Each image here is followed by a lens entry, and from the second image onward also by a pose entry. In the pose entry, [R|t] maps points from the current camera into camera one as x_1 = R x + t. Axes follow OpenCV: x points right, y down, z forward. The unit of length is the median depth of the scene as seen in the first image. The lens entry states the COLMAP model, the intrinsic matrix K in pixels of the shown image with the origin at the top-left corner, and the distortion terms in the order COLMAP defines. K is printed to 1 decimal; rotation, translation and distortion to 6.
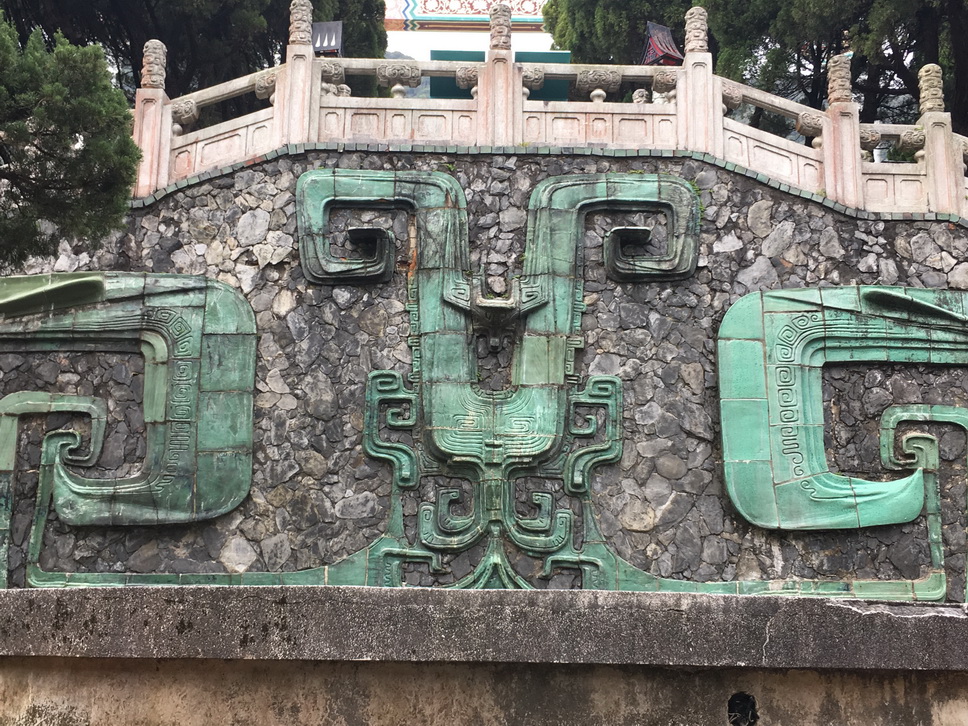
lens RADIAL K [[1184.6, 0, 484.1], [0, 1184.6, 363.4], [0, 0, 1]] dist [0.003628, 0.000000]
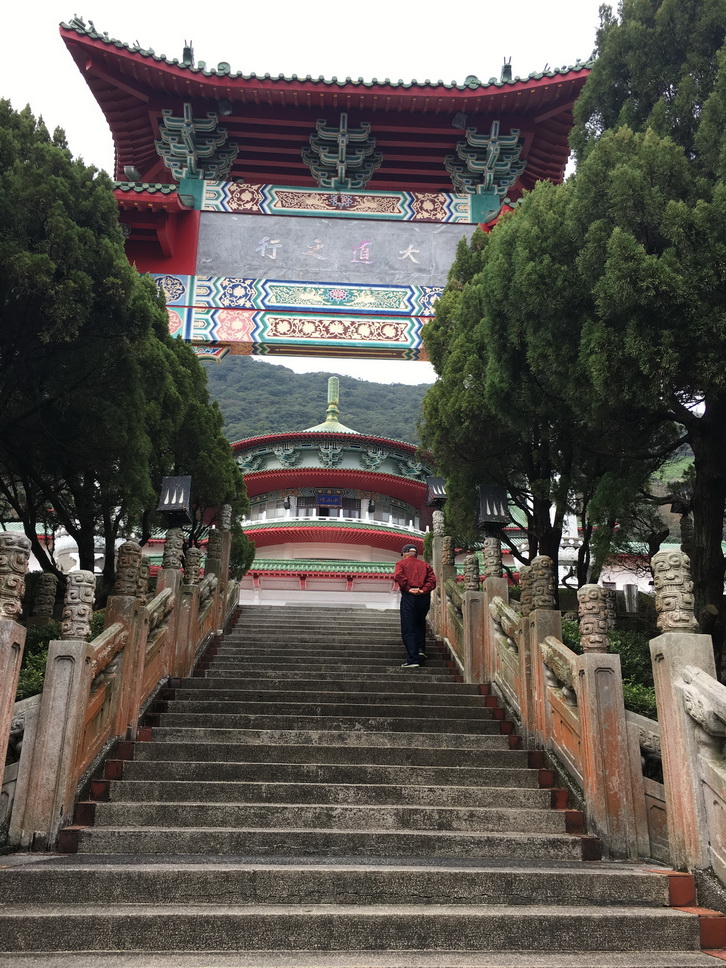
lens RADIAL K [[819.5, 0, 365.4], [0, 819.5, 483.2], [0, 0, 1]] dist [0.000379, 0.000024]
pose [[0.999232, 0.015873, 0.035833, -0.001865], [-0.011625, 0.993205, -0.115798, -0.112072], [-0.037427, 0.115293, 0.992626, 0.388707]]
